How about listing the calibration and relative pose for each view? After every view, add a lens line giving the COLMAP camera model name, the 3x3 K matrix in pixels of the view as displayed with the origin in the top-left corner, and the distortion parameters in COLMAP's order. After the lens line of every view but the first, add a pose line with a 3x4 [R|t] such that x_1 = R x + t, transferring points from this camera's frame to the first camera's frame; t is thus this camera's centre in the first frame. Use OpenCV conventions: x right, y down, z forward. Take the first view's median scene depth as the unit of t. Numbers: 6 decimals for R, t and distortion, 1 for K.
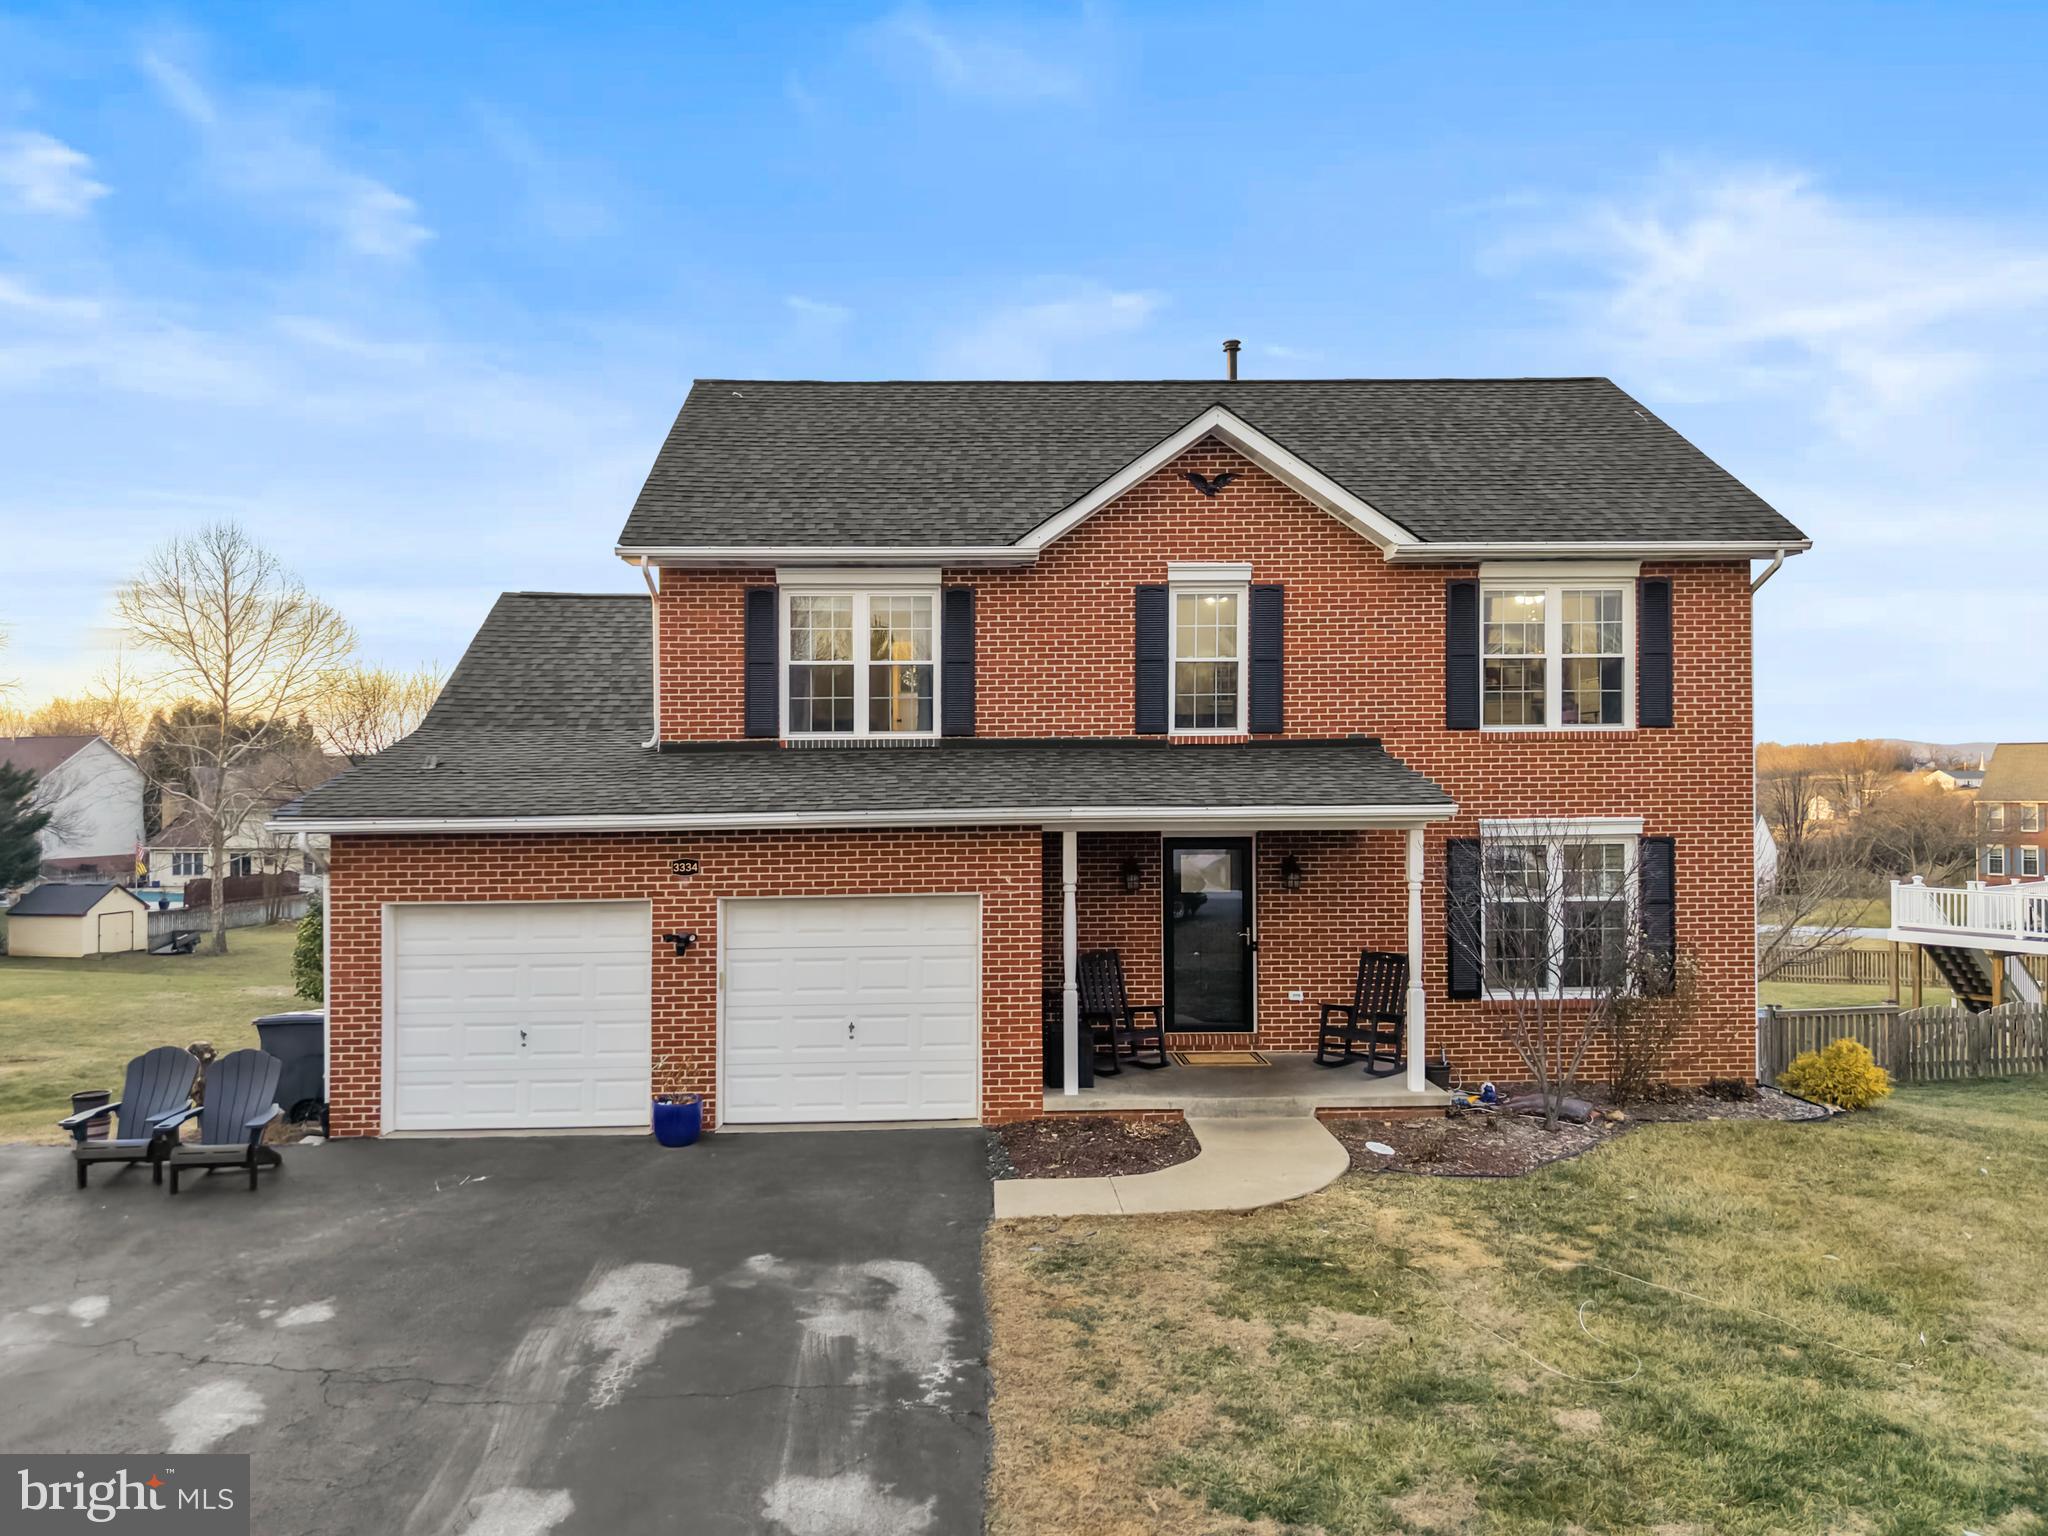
lens RADIAL K [[1423.4, 0, 1024.0], [0, 1423.4, 768.0], [0, 0, 1]] dist [-0.004682, -0.000955]
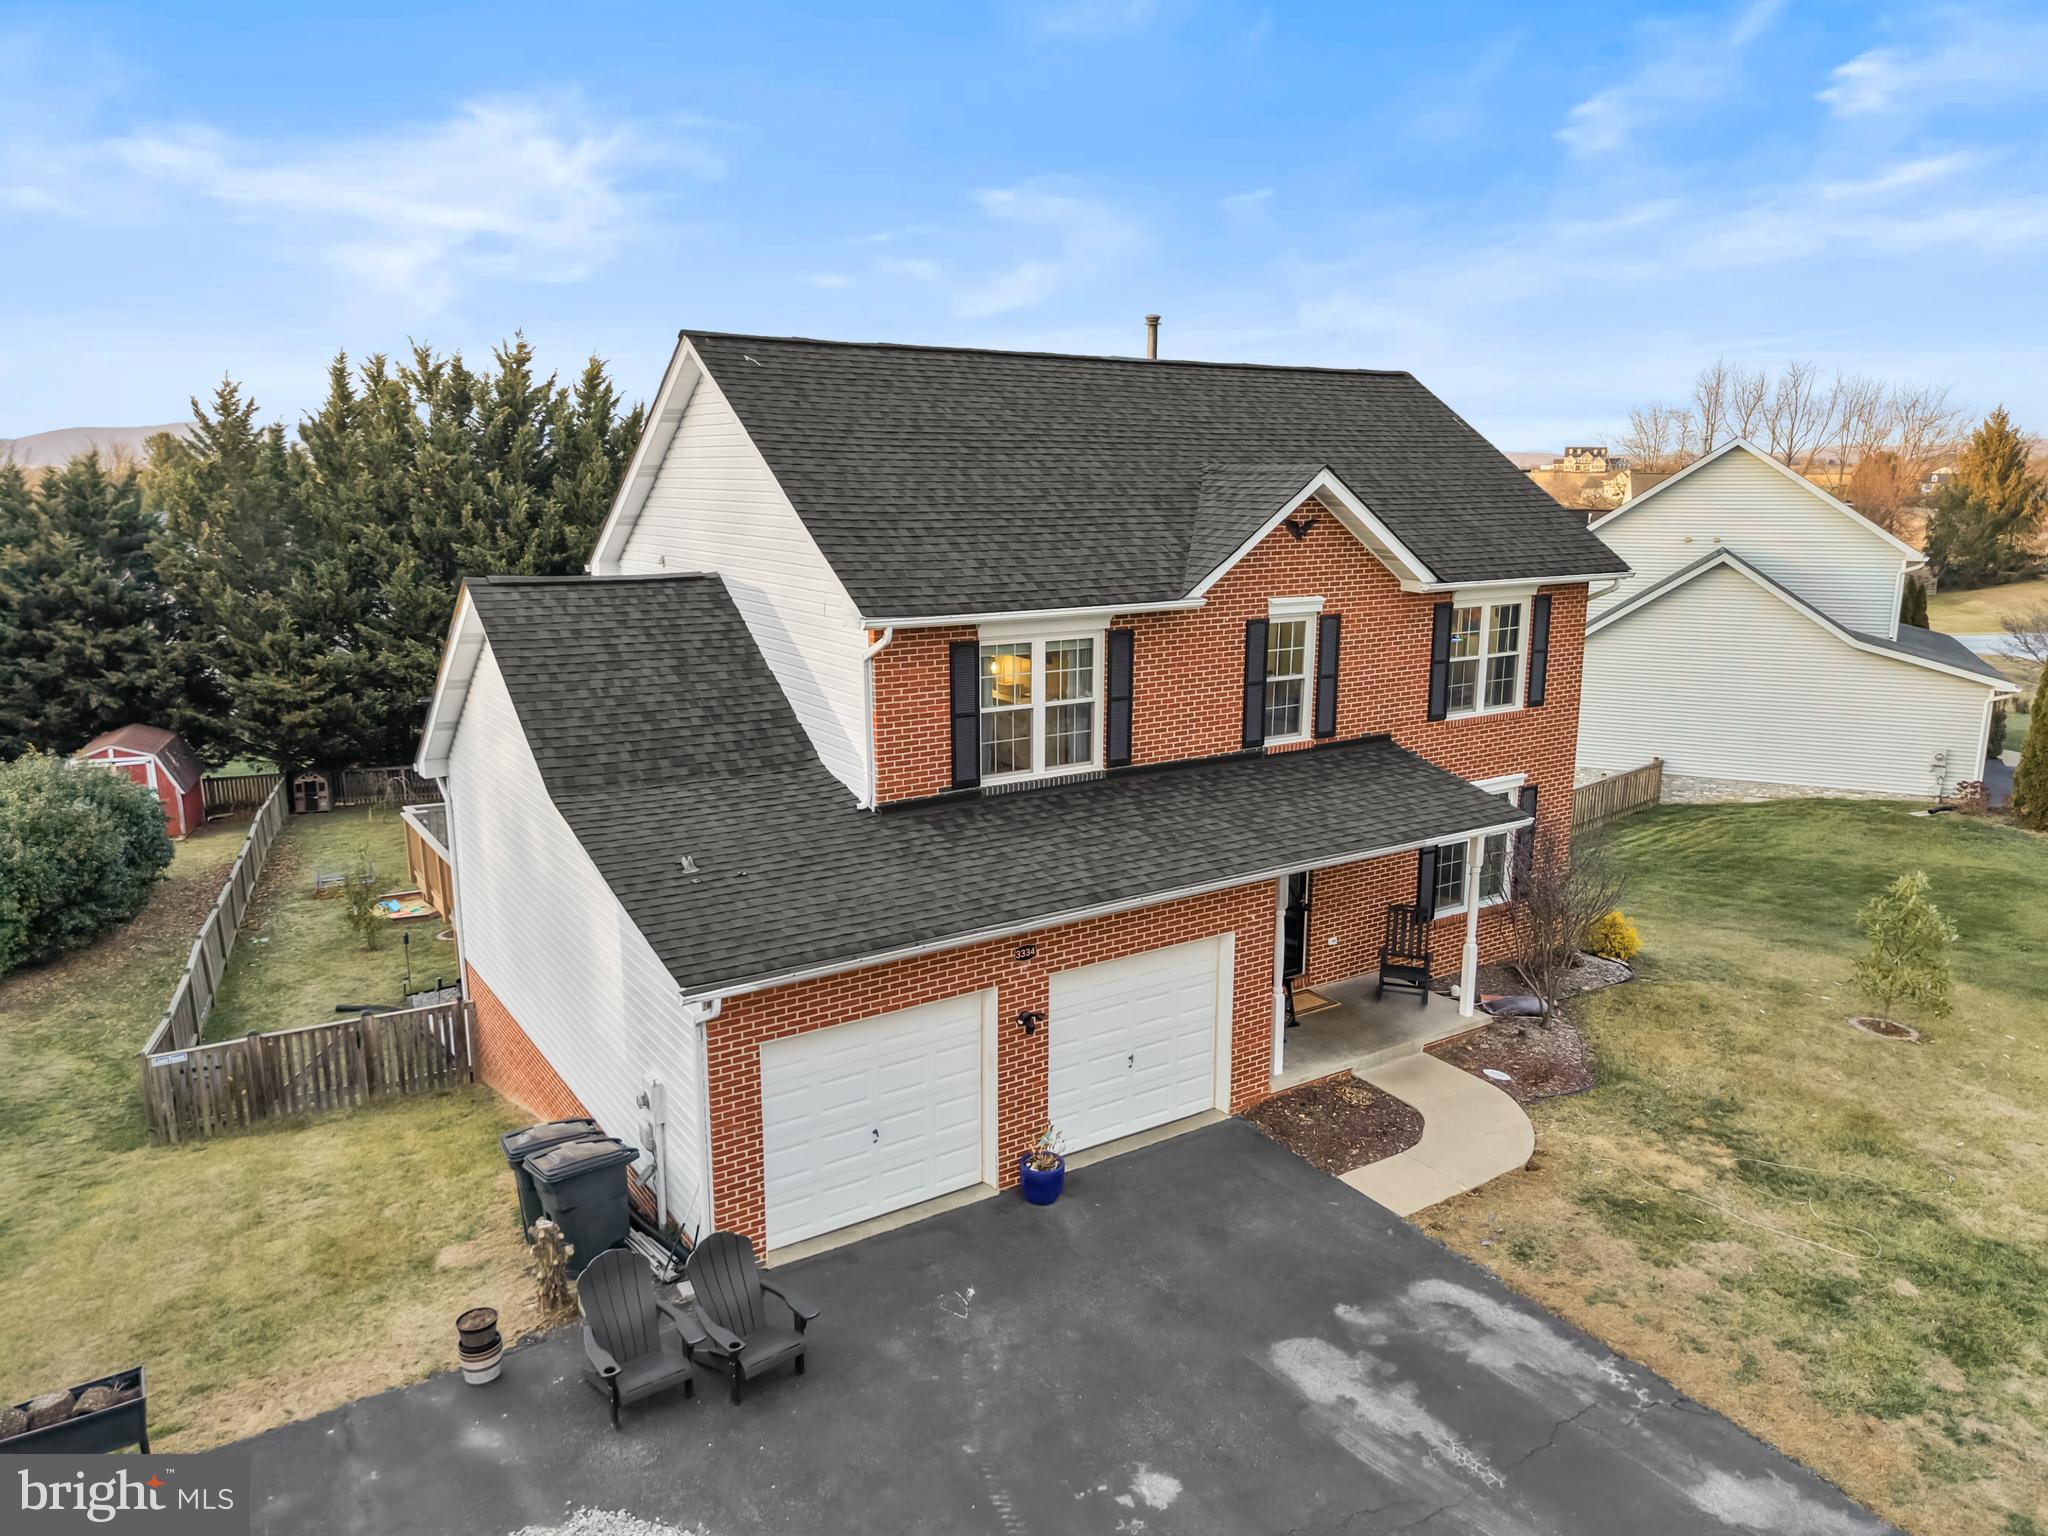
lens RADIAL K [[1414.0, 0, 1024.0], [0, 1414.0, 768.0], [0, 0, 1]] dist [-0.010122, -0.008758]
pose [[0.855332, -0.099023, 0.508529, -0.763166], [-0.014771, 0.976504, 0.214993, -0.292746], [-0.517870, -0.191402, 0.833772, 0.145967]]
